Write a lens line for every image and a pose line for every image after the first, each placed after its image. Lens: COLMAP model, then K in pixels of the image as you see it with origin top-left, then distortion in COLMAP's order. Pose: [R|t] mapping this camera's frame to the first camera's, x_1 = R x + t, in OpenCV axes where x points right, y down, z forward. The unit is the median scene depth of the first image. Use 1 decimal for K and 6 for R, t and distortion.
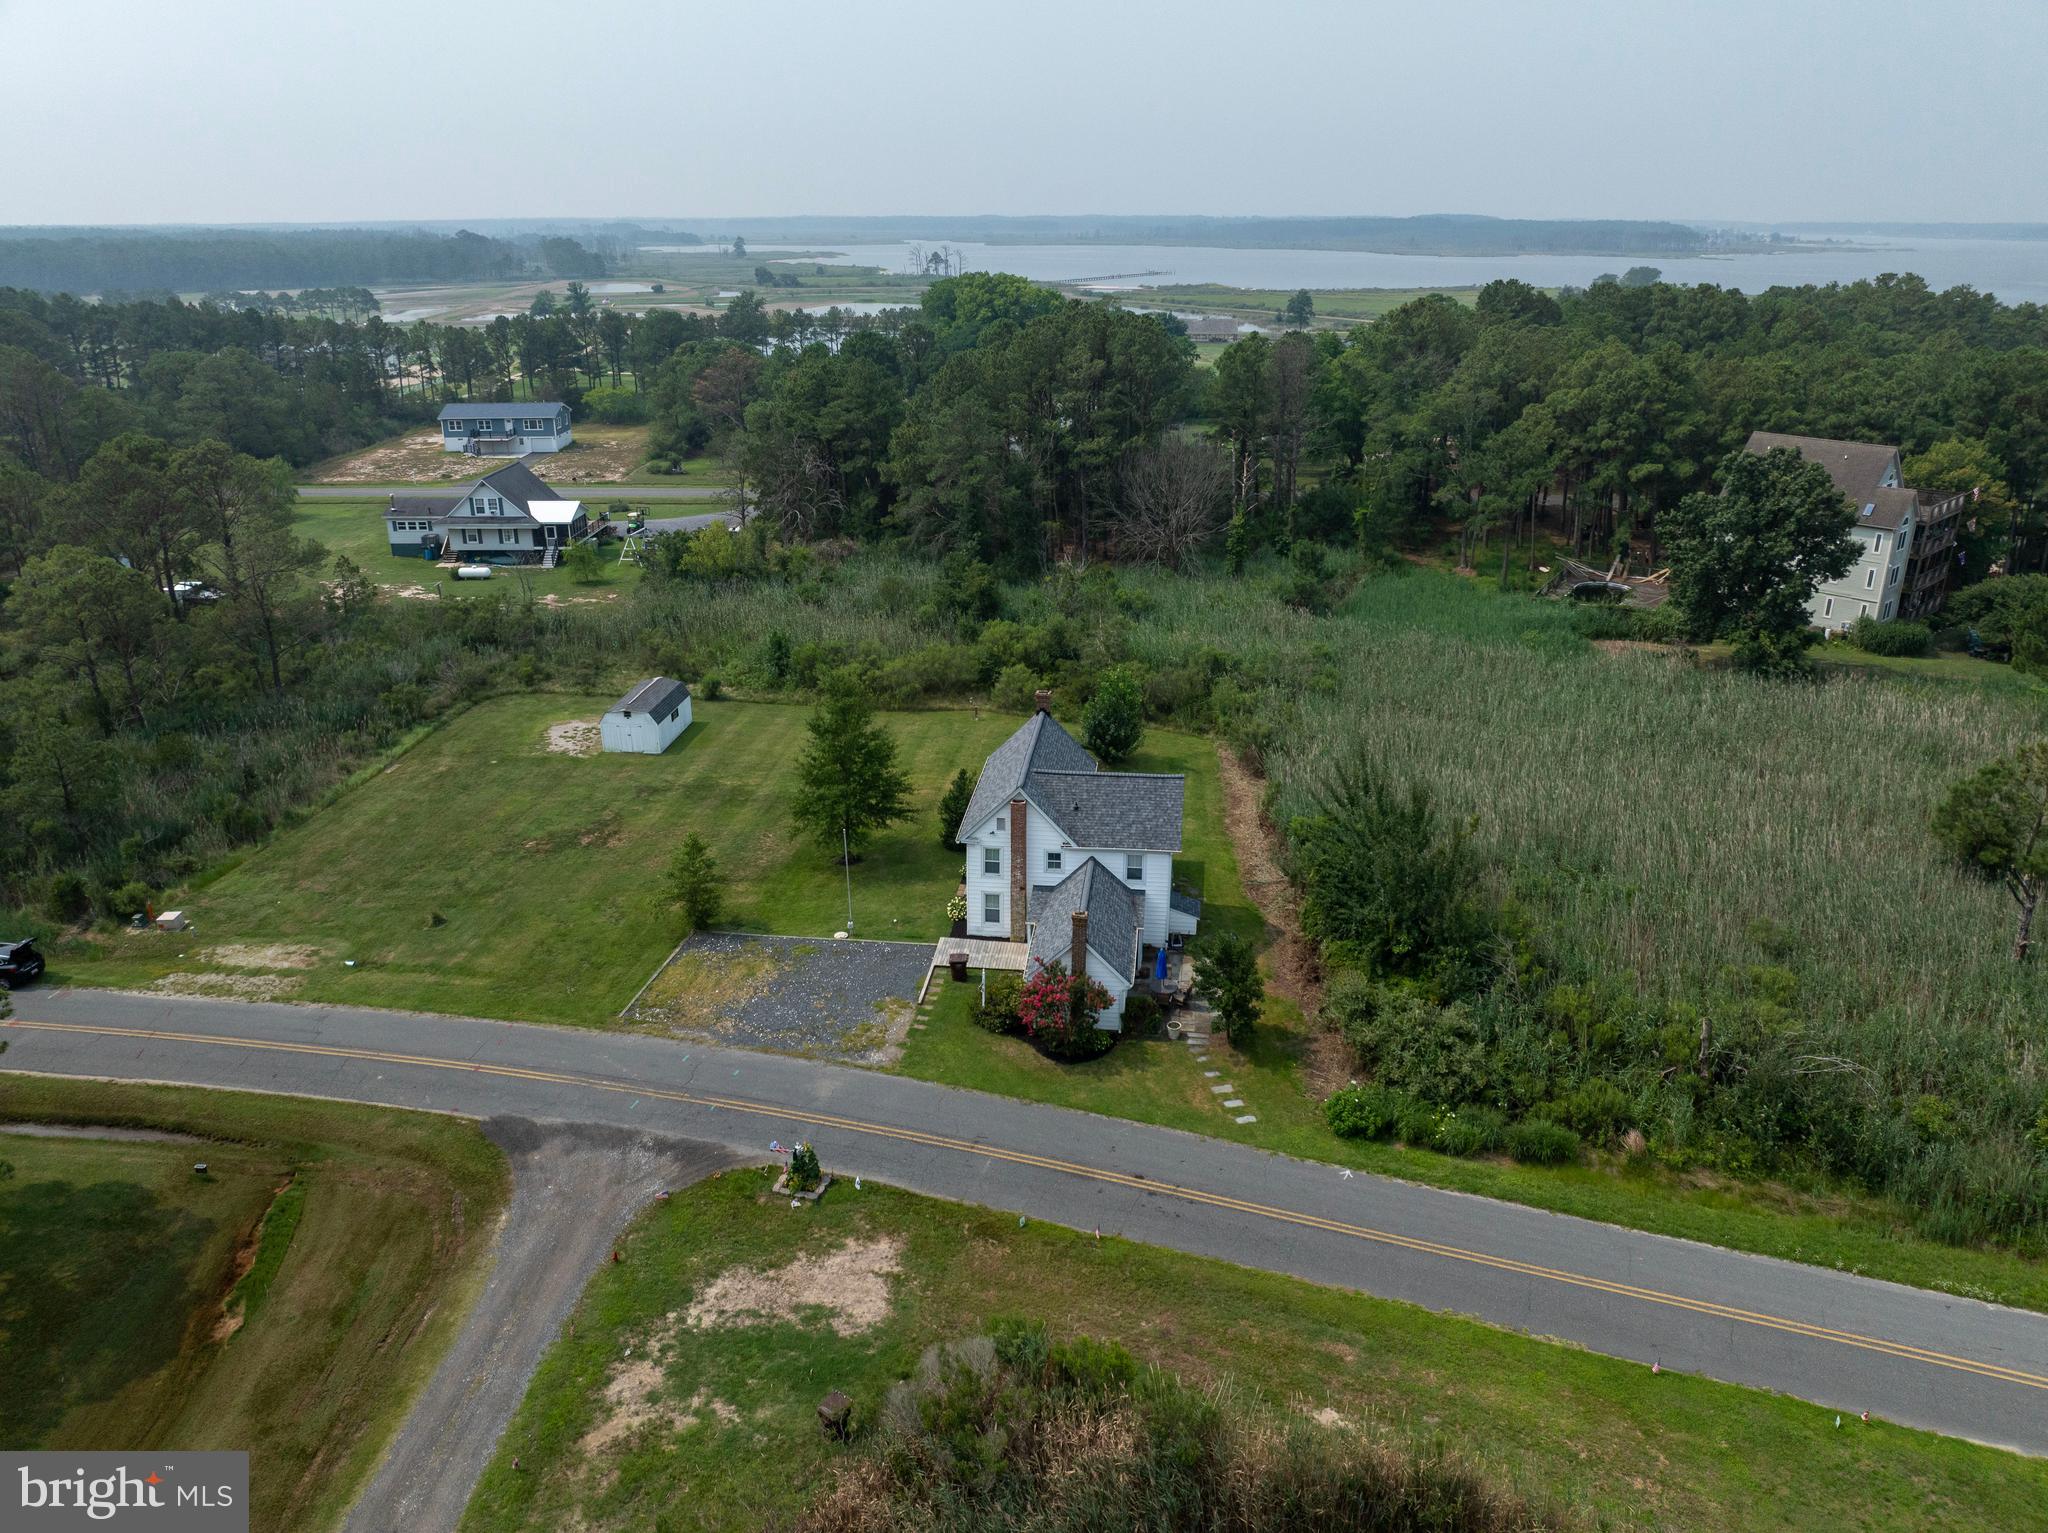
lens RADIAL K [[1459.0, 0, 1027.3], [0, 1459.0, 722.9], [0, 0, 1]] dist [-0.022573, -0.034949]
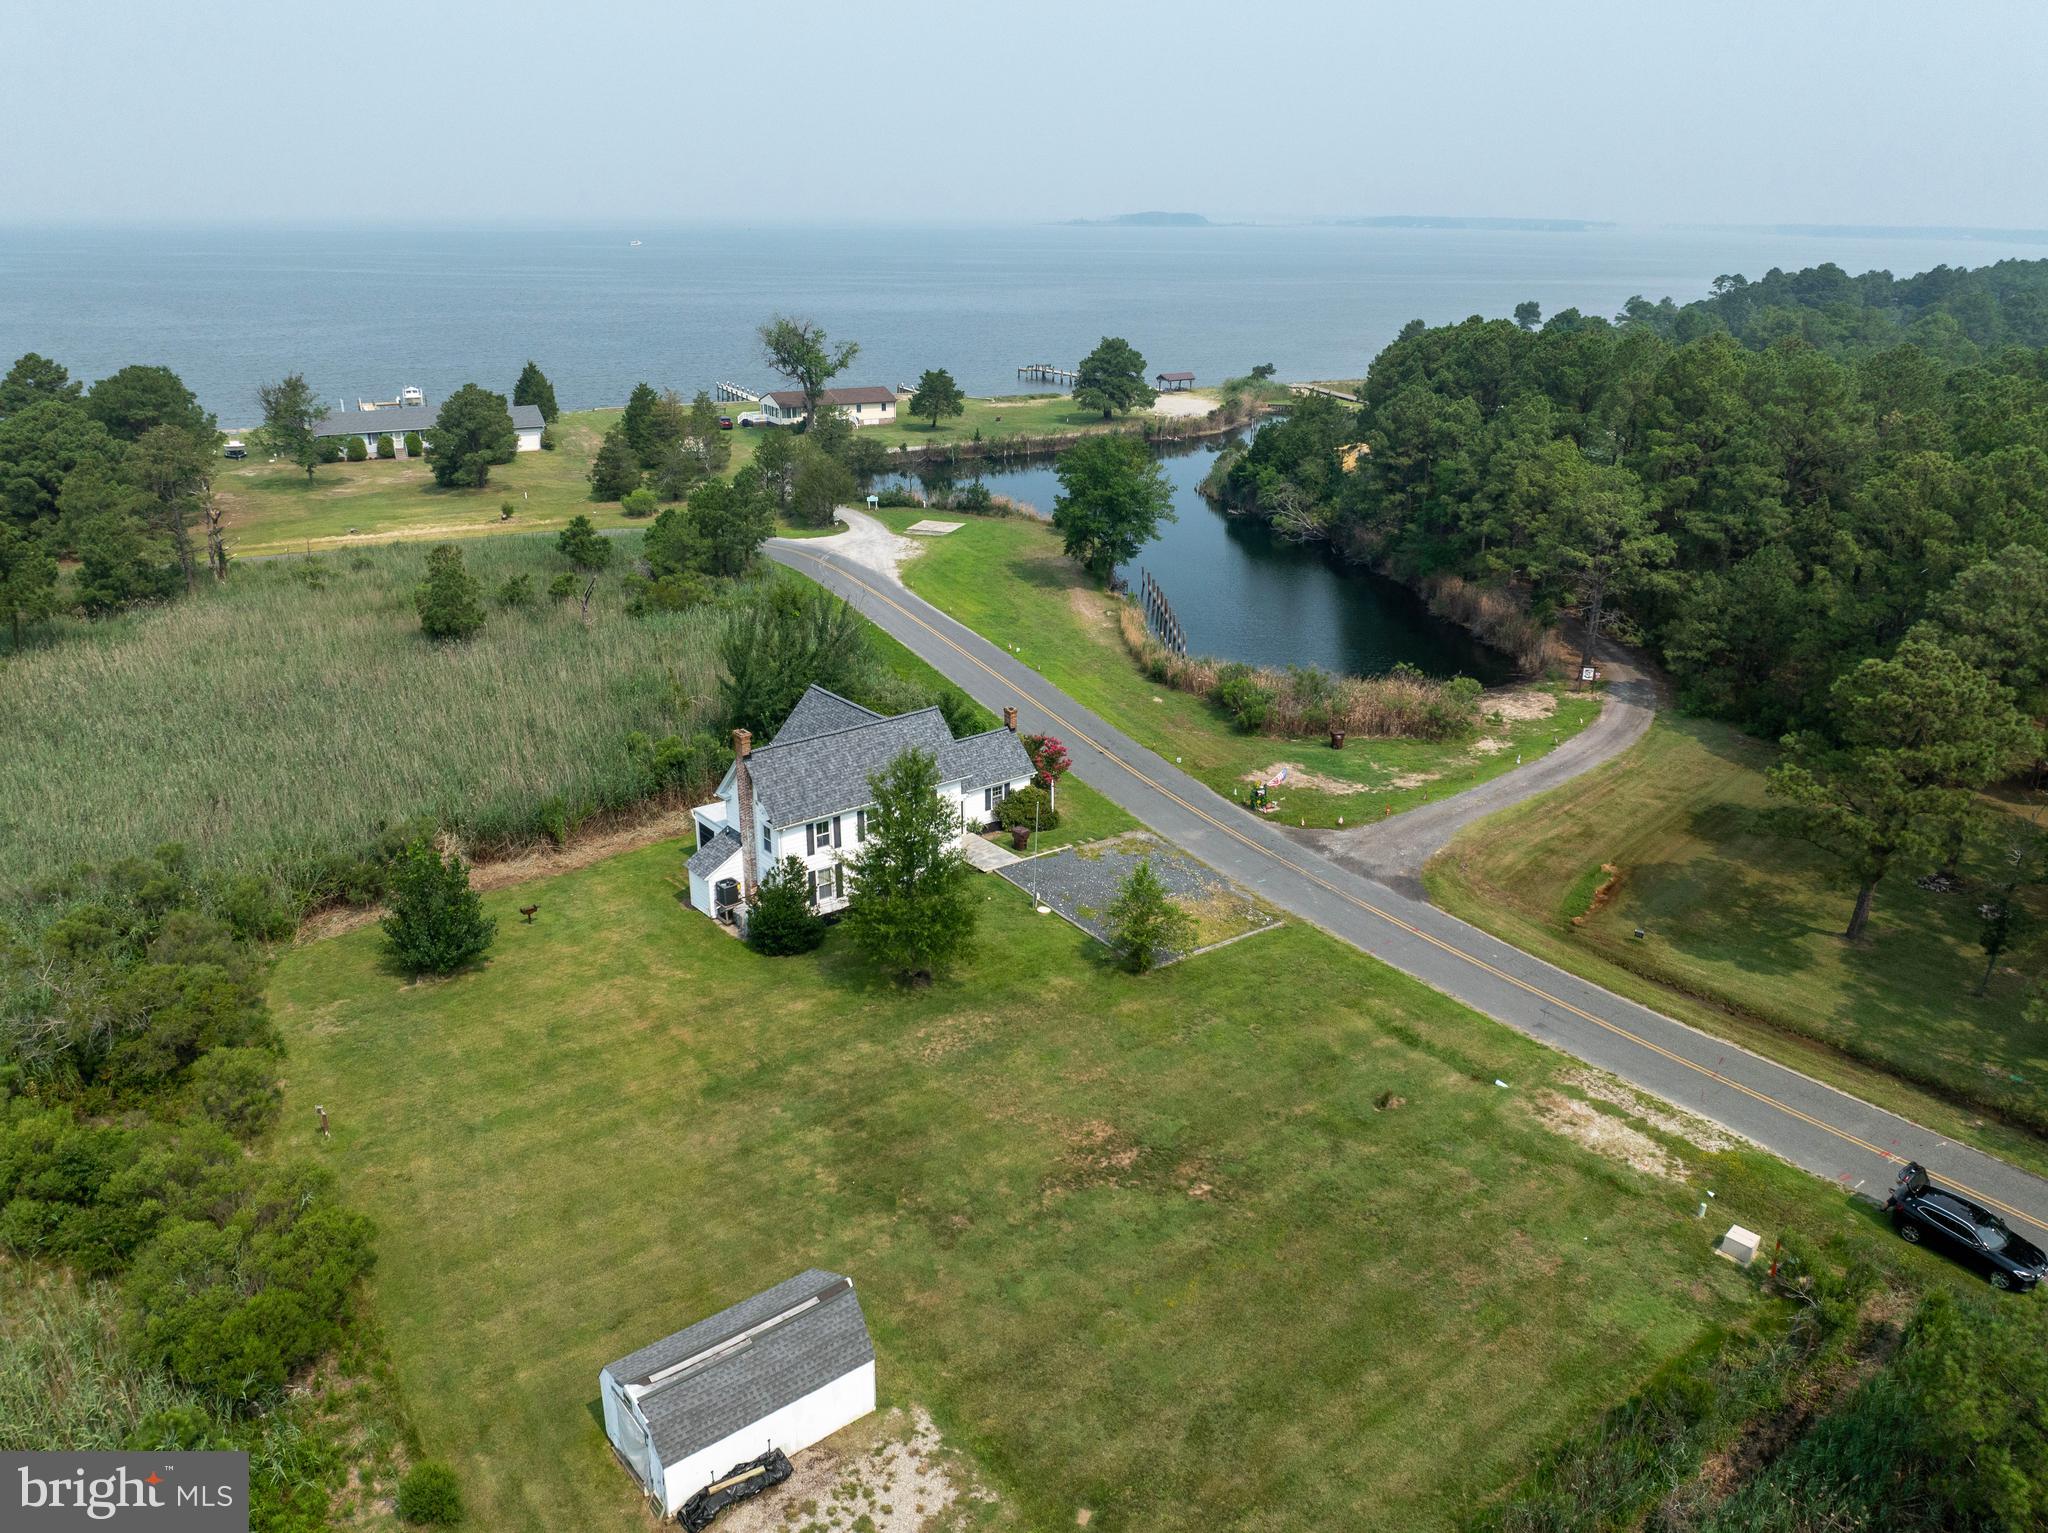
lens RADIAL K [[1472.4, 0, 1024.0], [0, 1472.4, 766.5], [0, 0, 1]] dist [-0.033530, -0.006524]
pose [[-0.707776, -0.255554, 0.658594, -0.660132], [0.226340, 0.801095, 0.554091, -0.432072], [-0.669196, 0.541239, -0.509153, 1.278111]]
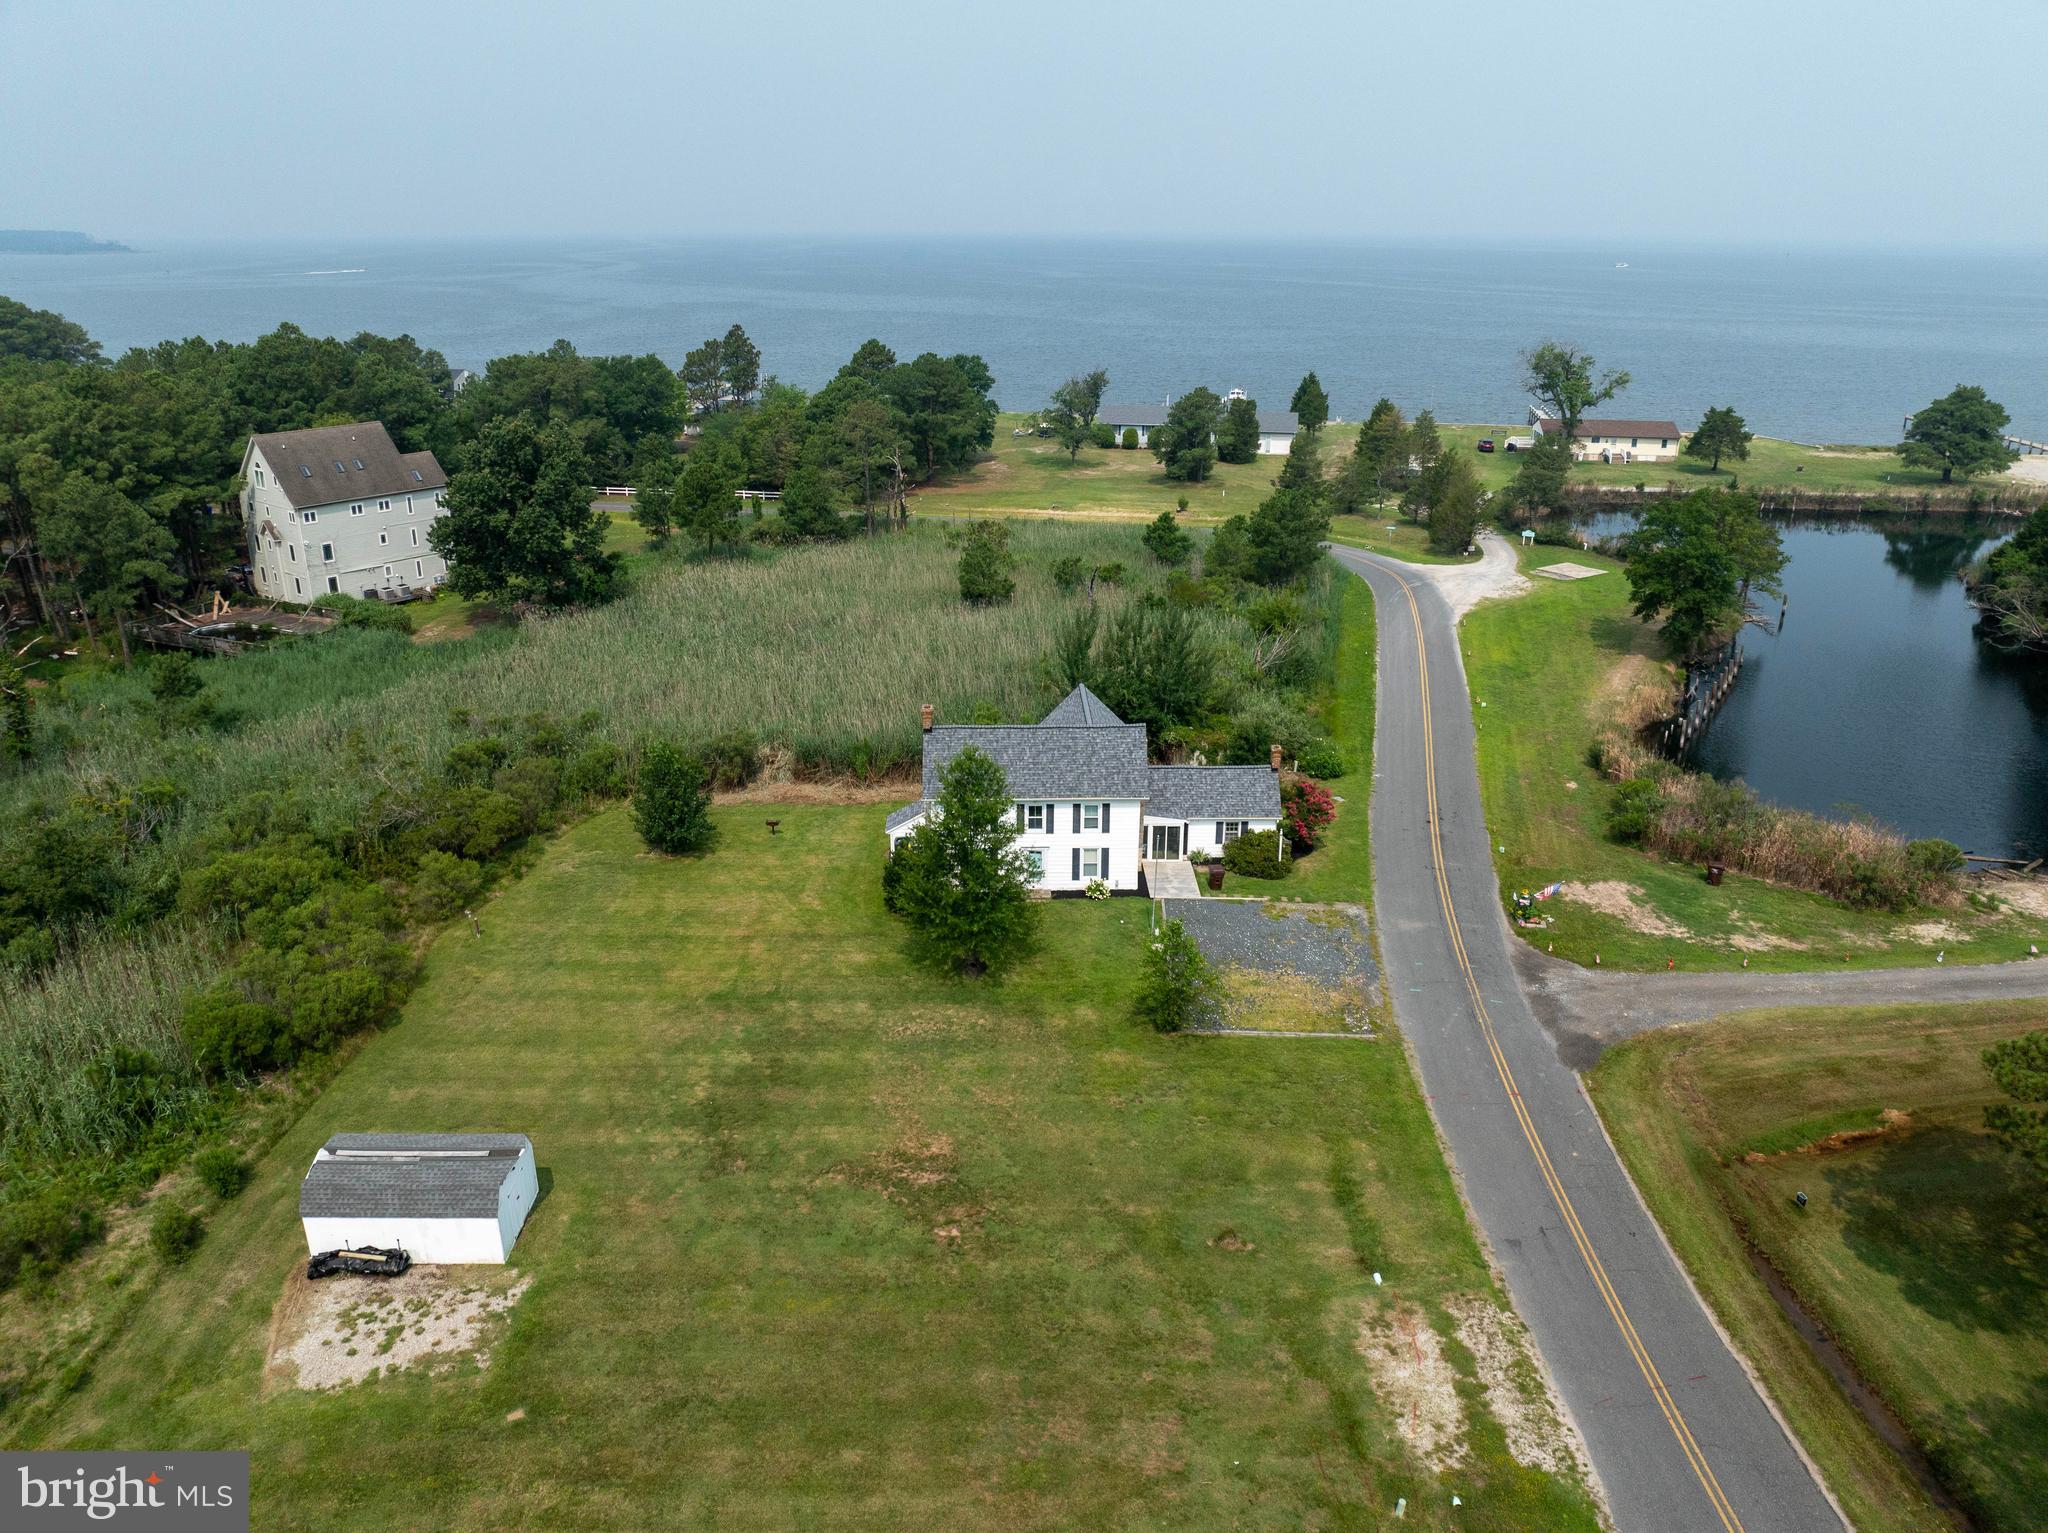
lens RADIAL K [[1437.6, 0, 1025.7], [0, 1437.6, 767.4], [0, 0, 1]] dist [-0.038182, -0.002377]
pose [[-0.127807, -0.350433, 0.927826, -0.837115], [0.328728, 0.867651, 0.372987, -0.299631], [-0.935737, 0.352673, 0.004306, 0.900403]]
